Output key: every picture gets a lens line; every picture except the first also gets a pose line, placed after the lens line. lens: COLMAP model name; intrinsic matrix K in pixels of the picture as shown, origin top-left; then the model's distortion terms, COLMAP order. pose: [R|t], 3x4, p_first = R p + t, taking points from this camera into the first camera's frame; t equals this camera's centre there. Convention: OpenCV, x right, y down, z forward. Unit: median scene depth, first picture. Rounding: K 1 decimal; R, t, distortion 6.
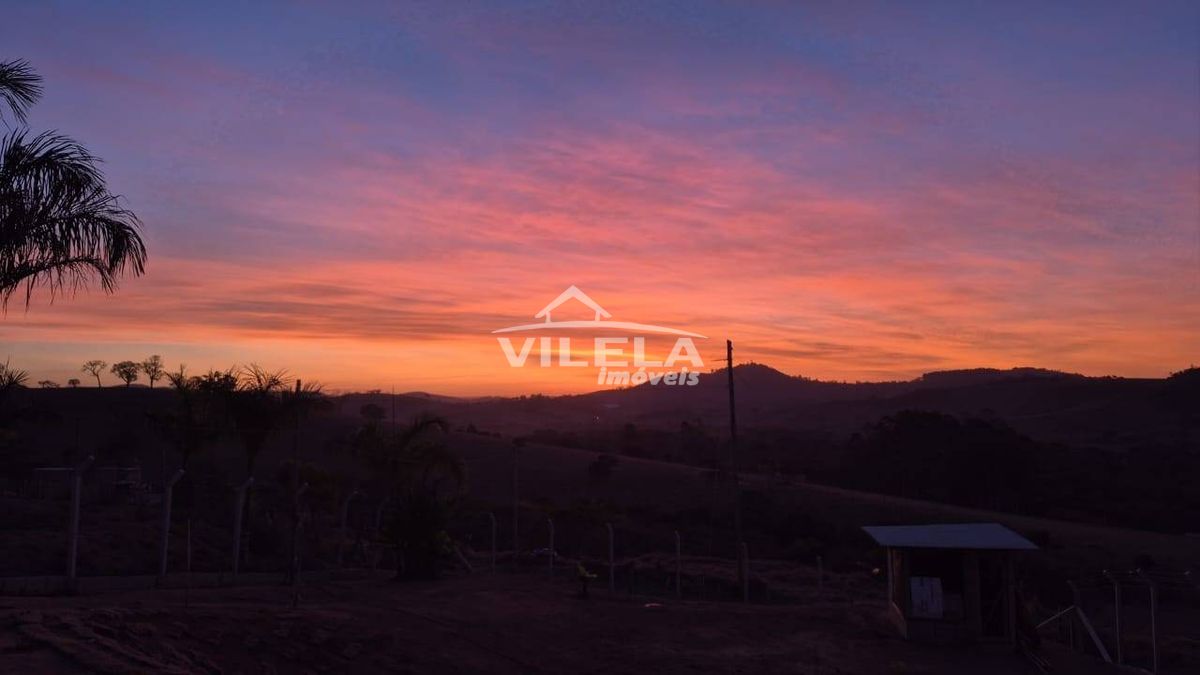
lens RADIAL K [[829.0, 0, 597.4], [0, 829.0, 357.7], [0, 0, 1]] dist [0.092774, -0.108415]
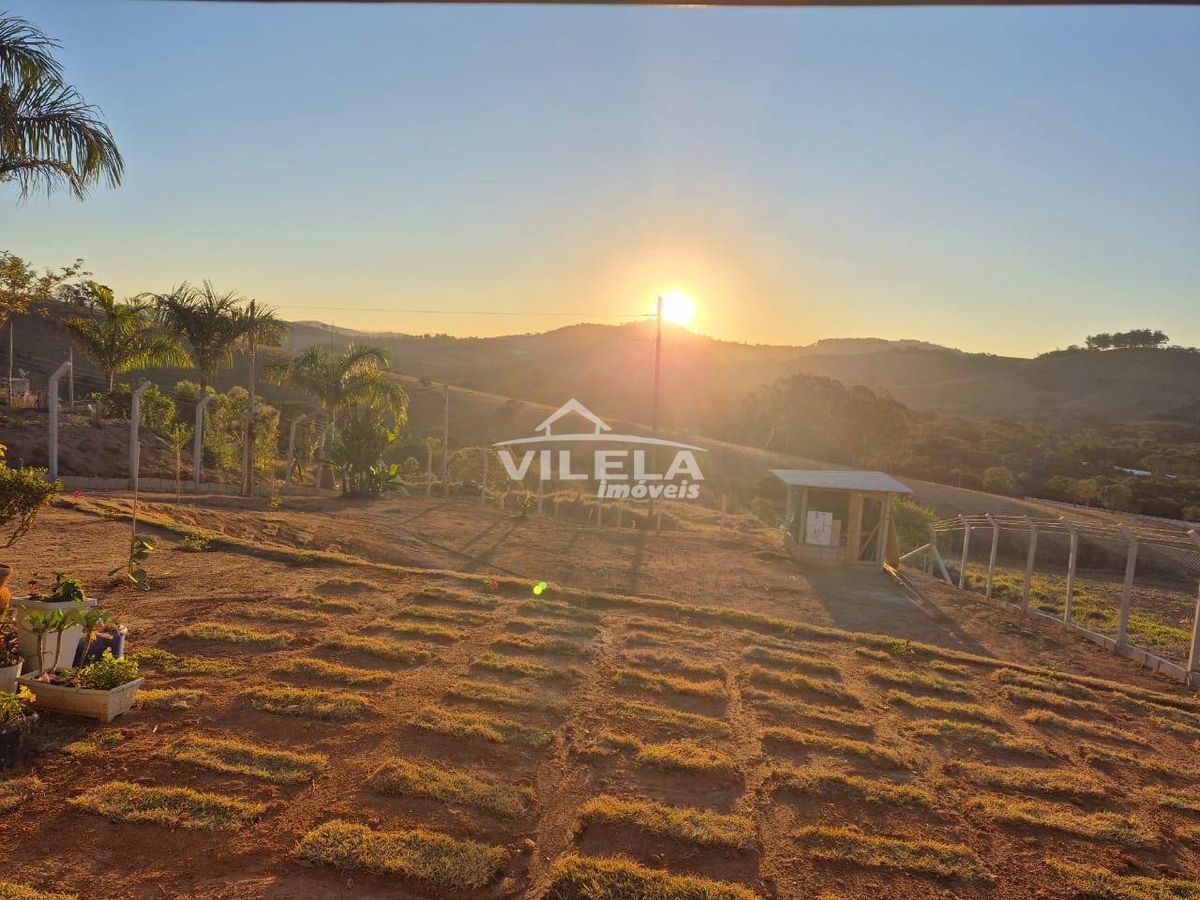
lens RADIAL K [[833.6, 0, 600.8], [0, 833.6, 451.2], [0, 0, 1]] dist [0.087538, -0.088097]
pose [[0.989988, 0.053048, 0.130807, -0.061842], [-0.074896, 0.982898, 0.168231, -0.000710], [-0.119646, -0.176344, 0.977030, -0.088515]]
